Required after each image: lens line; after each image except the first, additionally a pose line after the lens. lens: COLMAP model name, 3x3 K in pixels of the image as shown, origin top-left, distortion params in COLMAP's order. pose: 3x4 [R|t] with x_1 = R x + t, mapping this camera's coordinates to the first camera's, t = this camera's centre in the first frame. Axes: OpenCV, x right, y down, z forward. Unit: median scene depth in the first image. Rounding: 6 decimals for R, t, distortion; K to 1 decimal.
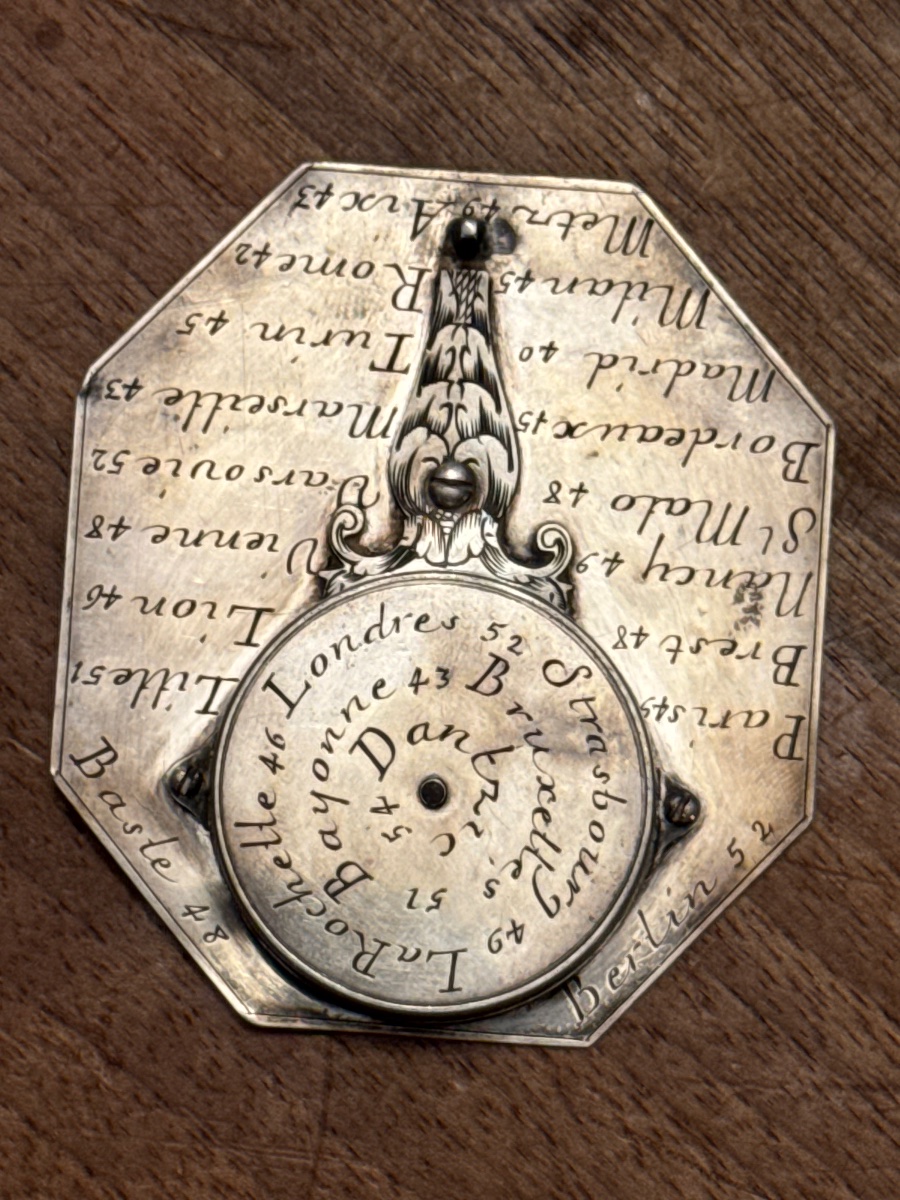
lens RADIAL K [[4271.0, 0, 444.4], [0, 4271.0, 600.0], [0, 0, 1]] dist [0.309153, 0.000000]
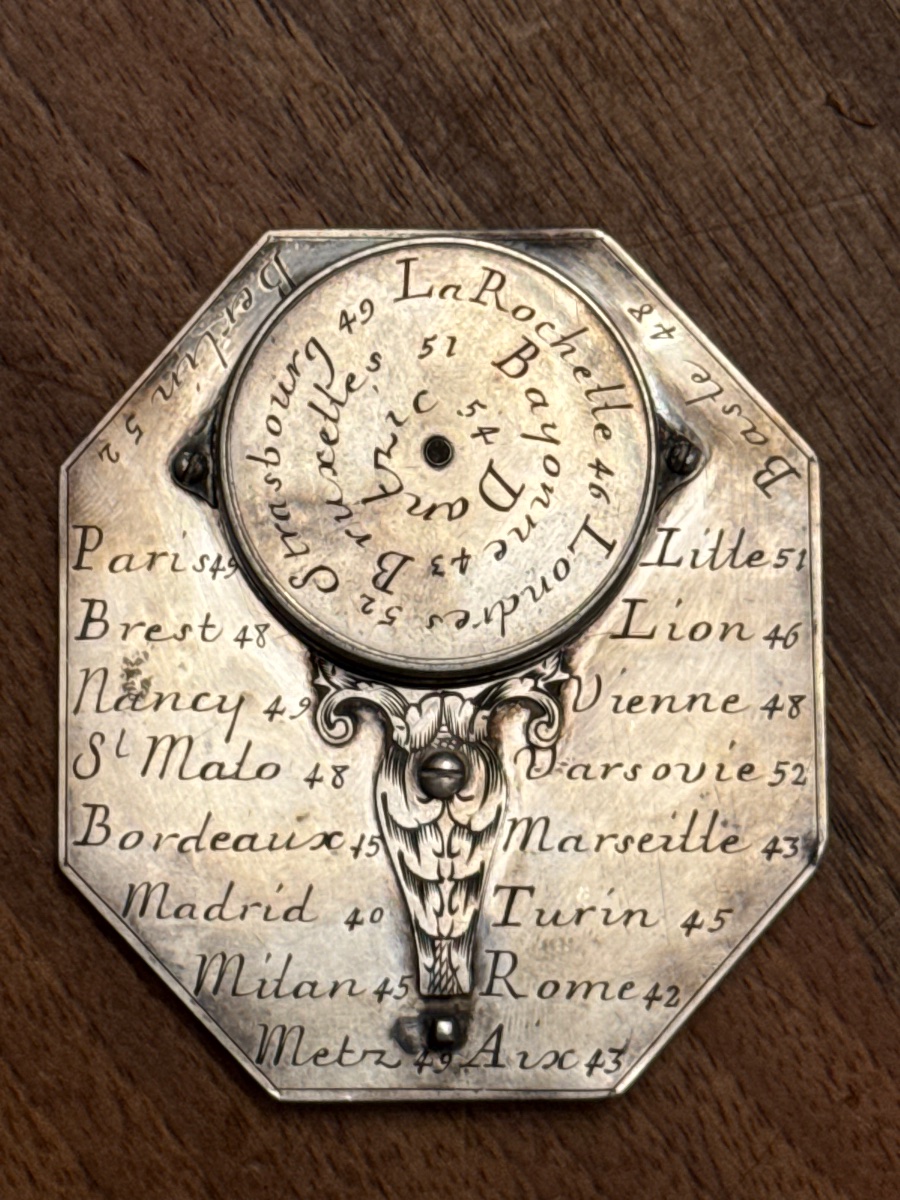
lens RADIAL K [[4271.0, 0, 447.1], [0, 4271.0, 598.3], [0, 0, 1]] dist [0.309153, 0.000000]
pose [[-0.997112, 0.071783, -0.024812, 0.022318], [-0.075397, -0.974896, 0.209506, -0.194911], [-0.009150, 0.210771, 0.977493, 0.022777]]
